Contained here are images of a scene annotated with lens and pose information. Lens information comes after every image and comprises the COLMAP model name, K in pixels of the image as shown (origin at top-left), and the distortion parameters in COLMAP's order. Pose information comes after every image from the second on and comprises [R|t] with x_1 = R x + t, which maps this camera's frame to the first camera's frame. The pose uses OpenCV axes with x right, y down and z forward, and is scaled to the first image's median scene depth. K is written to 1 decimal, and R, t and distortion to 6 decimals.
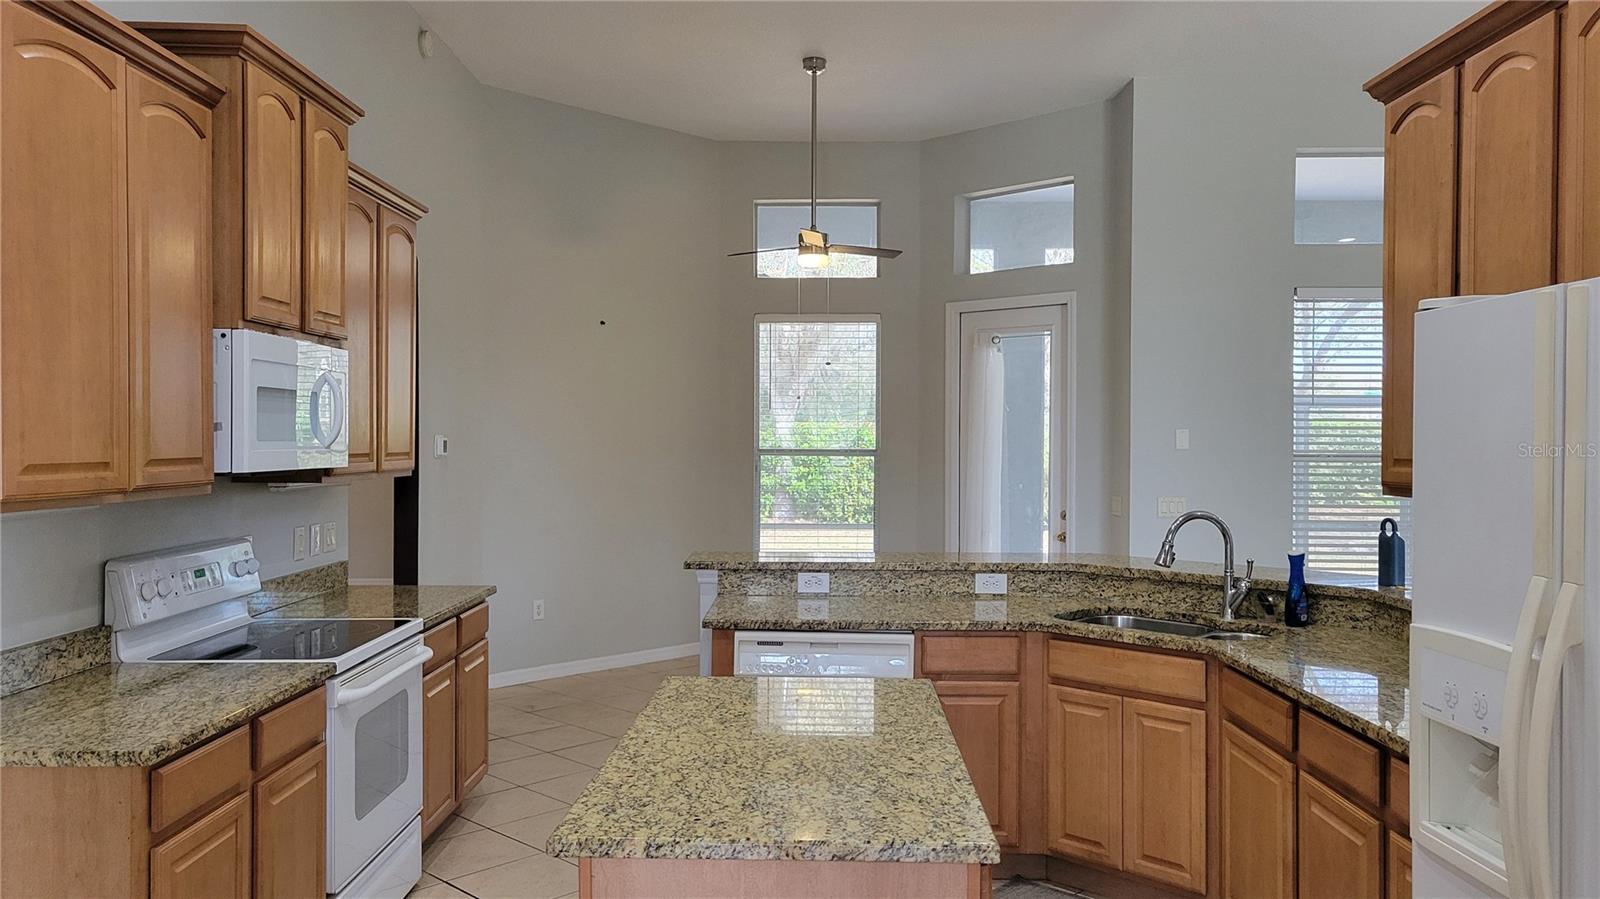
lens RADIAL K [[1220.3, 0, 804.7], [0, 1220.3, 446.4], [0, 0, 1]] dist [0.060270, -0.030430]
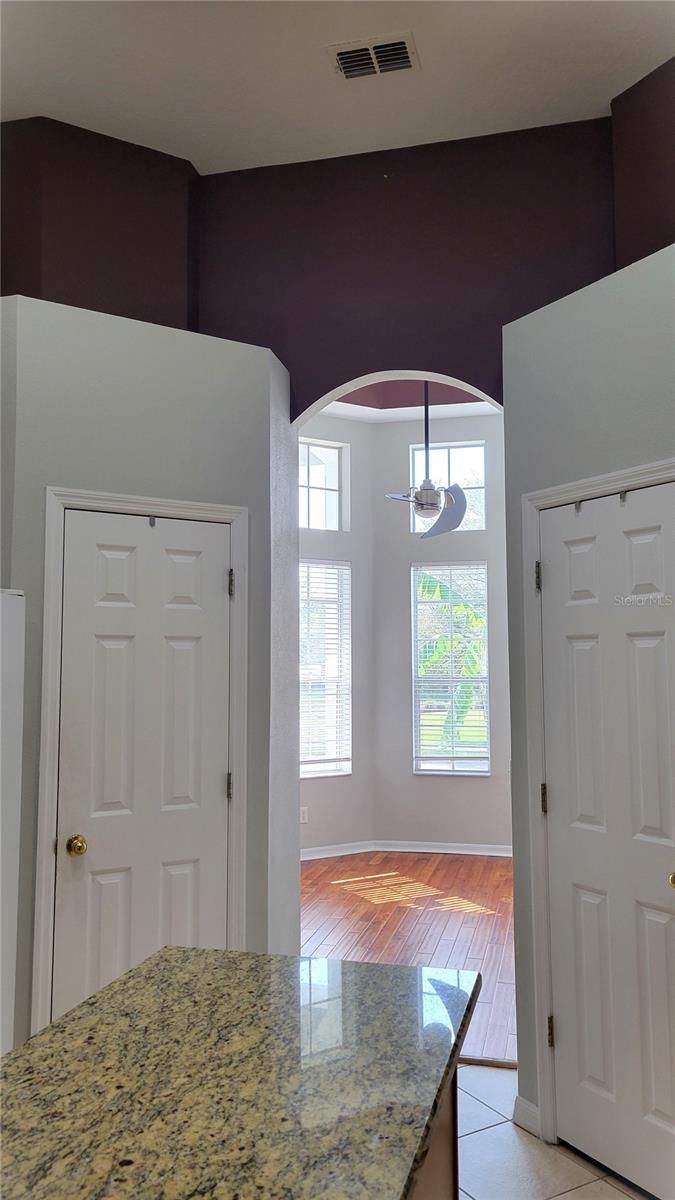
lens RADIAL K [[907.6, 0, 332.1], [0, 907.6, 600.5], [0, 0, 1]] dist [0.056000, -0.000520]
pose [[-0.969479, 0.016536, 0.244615, -0.141781], [-0.000166, 0.997678, -0.068100, -0.003906], [-0.245173, -0.066062, -0.967226, 0.945278]]
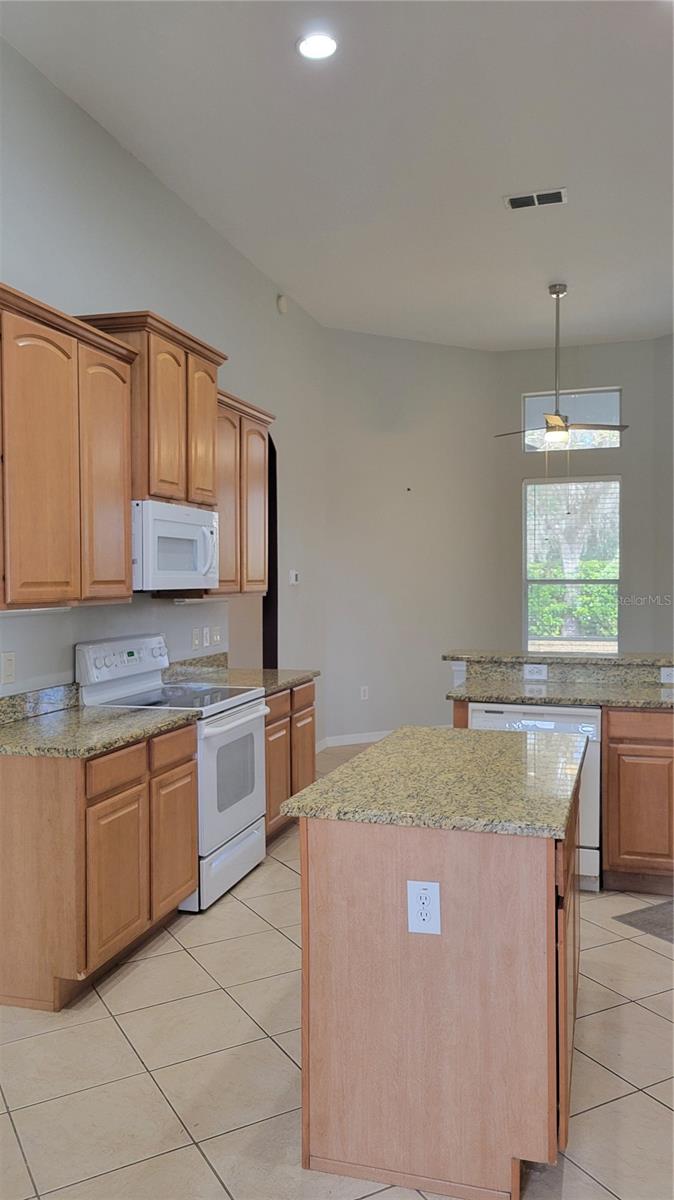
lens RADIAL K [[922.6, 0, 331.9], [0, 922.6, 589.1], [0, 0, 1]] dist [0.056323, -0.029371]
pose [[0.958846, -0.004997, -0.283884, 0.097647], [0.006667, 0.999966, 0.004916, 0.013513], [0.283850, -0.006606, 0.958846, -0.073195]]
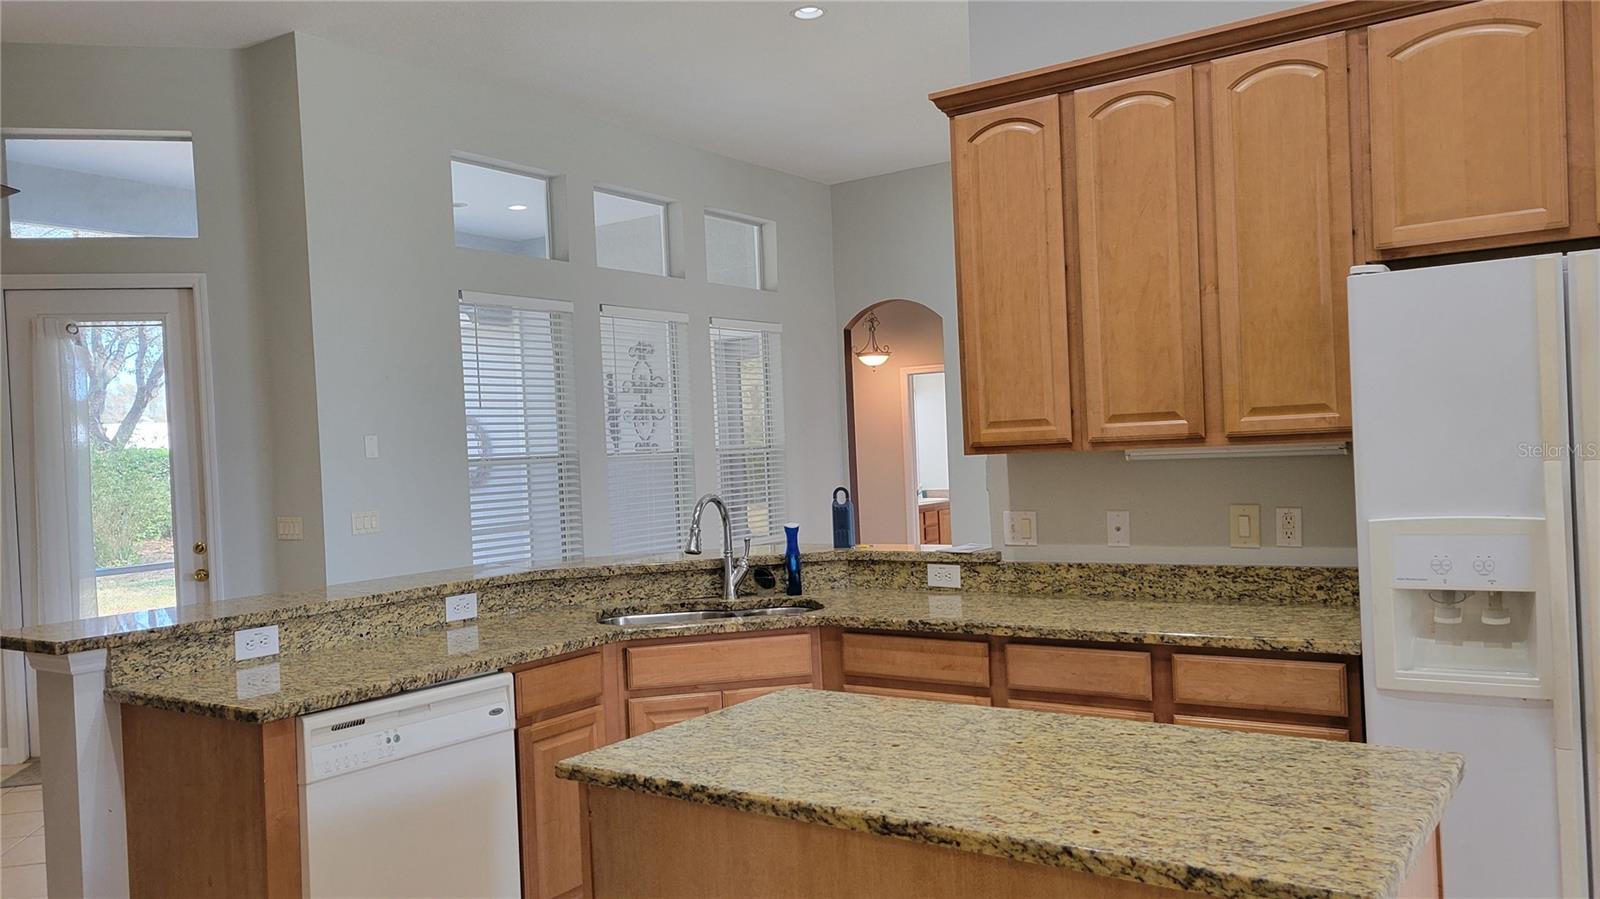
lens RADIAL K [[1205.1, 0, 801.5], [0, 1205.1, 460.9], [0, 0, 1]] dist [0.043270, -0.003246]
pose [[0.556283, -0.038174, 0.830115, -0.455723], [0.052468, 0.998565, 0.010760, 0.019993], [-0.829335, 0.037569, 0.557488, 0.412032]]
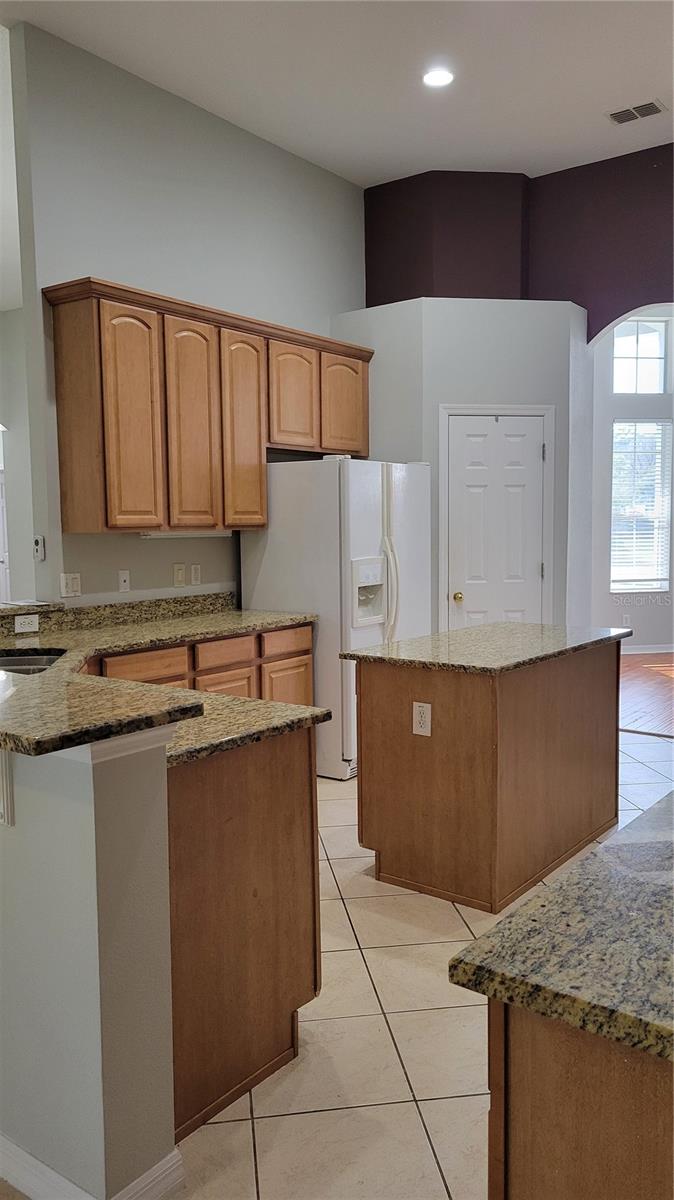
lens RADIAL K [[902.4, 0, 336.5], [0, 902.4, 595.8], [0, 0, 1]] dist [0.044371, -0.037921]
pose [[-0.797440, -0.043926, 0.601798, -0.445783], [0.012981, 0.995867, 0.089890, 0.014743], [-0.603259, 0.079494, -0.793574, 1.486995]]
